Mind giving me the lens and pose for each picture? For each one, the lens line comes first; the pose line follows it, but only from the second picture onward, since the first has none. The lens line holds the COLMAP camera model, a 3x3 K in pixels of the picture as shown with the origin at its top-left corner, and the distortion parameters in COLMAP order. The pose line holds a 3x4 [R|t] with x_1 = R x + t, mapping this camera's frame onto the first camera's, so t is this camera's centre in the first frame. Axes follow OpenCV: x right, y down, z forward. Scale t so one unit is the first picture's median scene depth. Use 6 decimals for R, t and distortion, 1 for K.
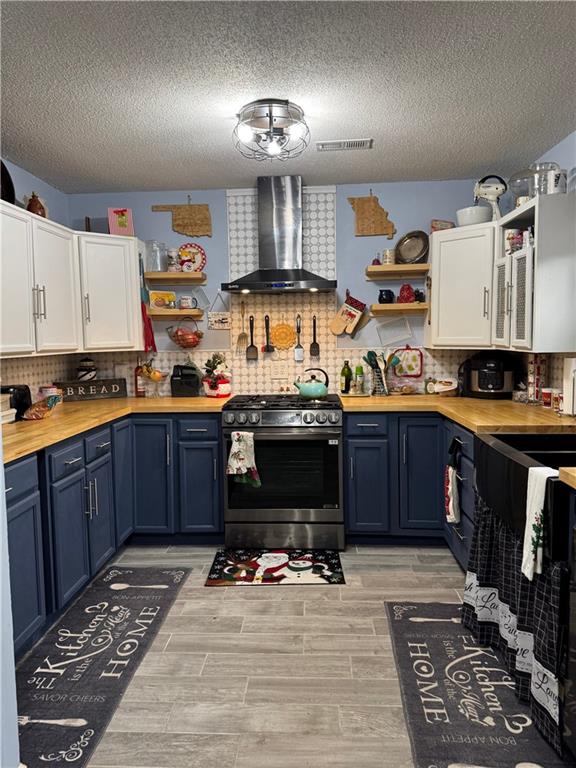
lens RADIAL K [[533.1, 0, 287.5], [0, 533.1, 377.9], [0, 0, 1]] dist [0.118206, -0.170374]
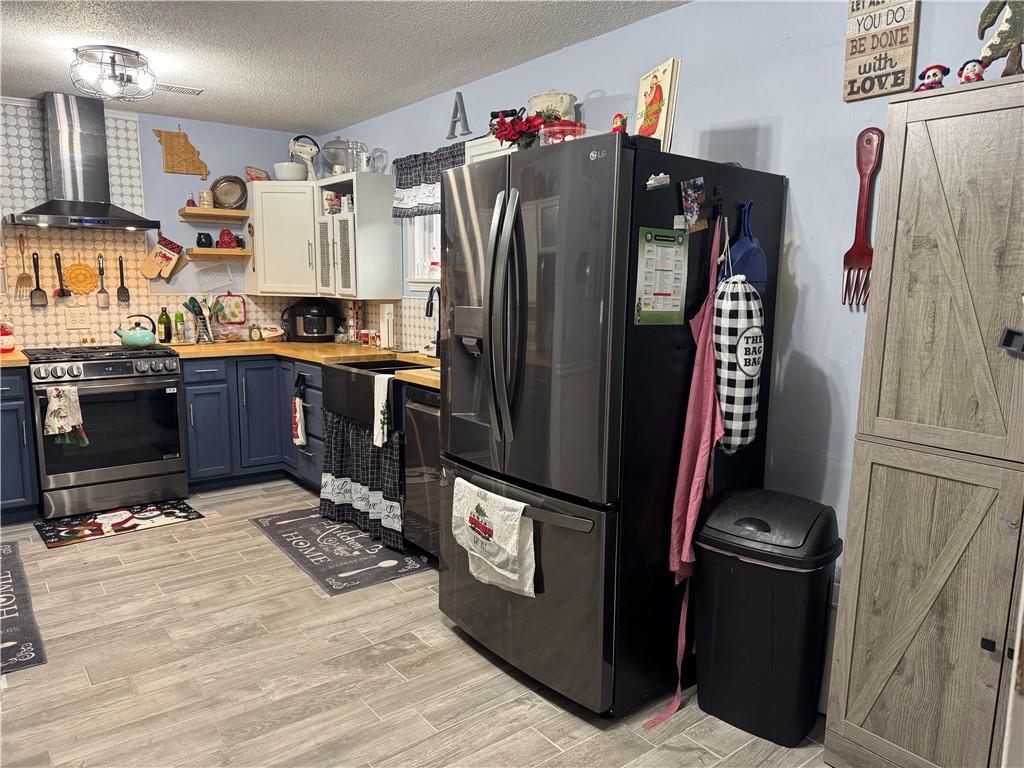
lens RADIAL K [[710.8, 0, 512.0], [0, 710.8, 384.0], [0, 0, 1]] dist [0.118206, -0.170374]
pose [[0.754405, -0.071161, 0.652540, -0.307464], [0.030586, 0.996837, 0.073347, 0.031541], [-0.655696, -0.035375, 0.754196, -0.403196]]
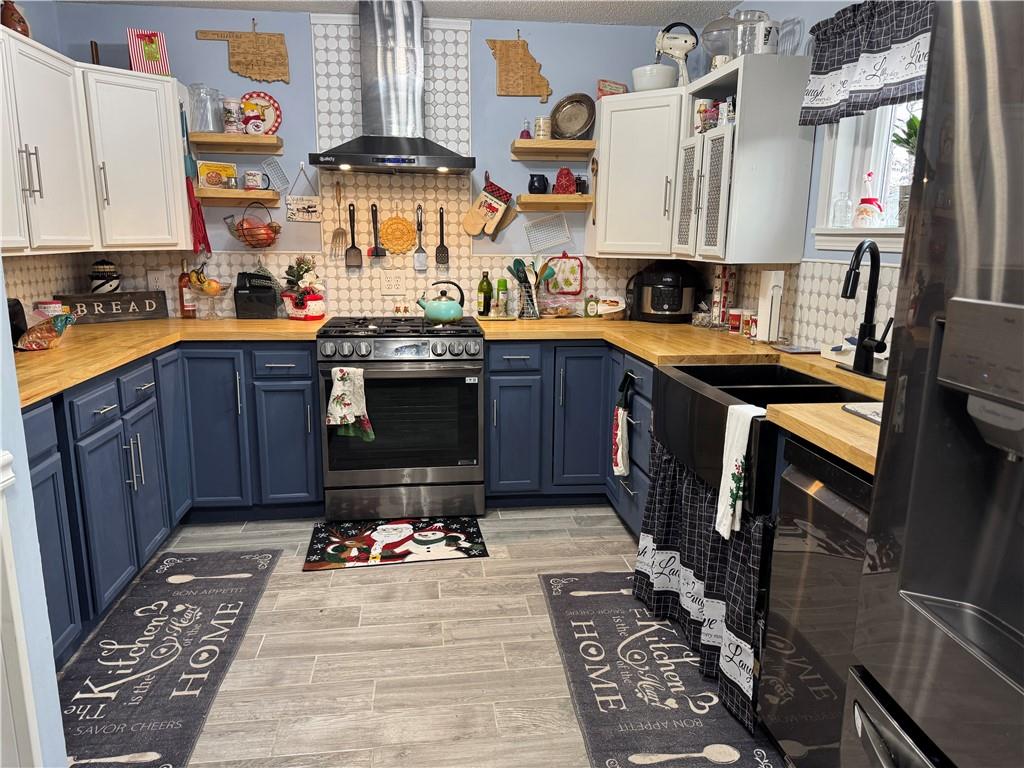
lens RADIAL K [[710.8, 0, 512.0], [0, 710.8, 384.0], [0, 0, 1]] dist [0.118206, -0.170374]
pose [[0.983629, -0.013043, 0.179733, -0.039363], [-0.009325, 0.992357, 0.123050, 0.001405], [-0.179964, -0.122711, 0.975989, 0.004722]]
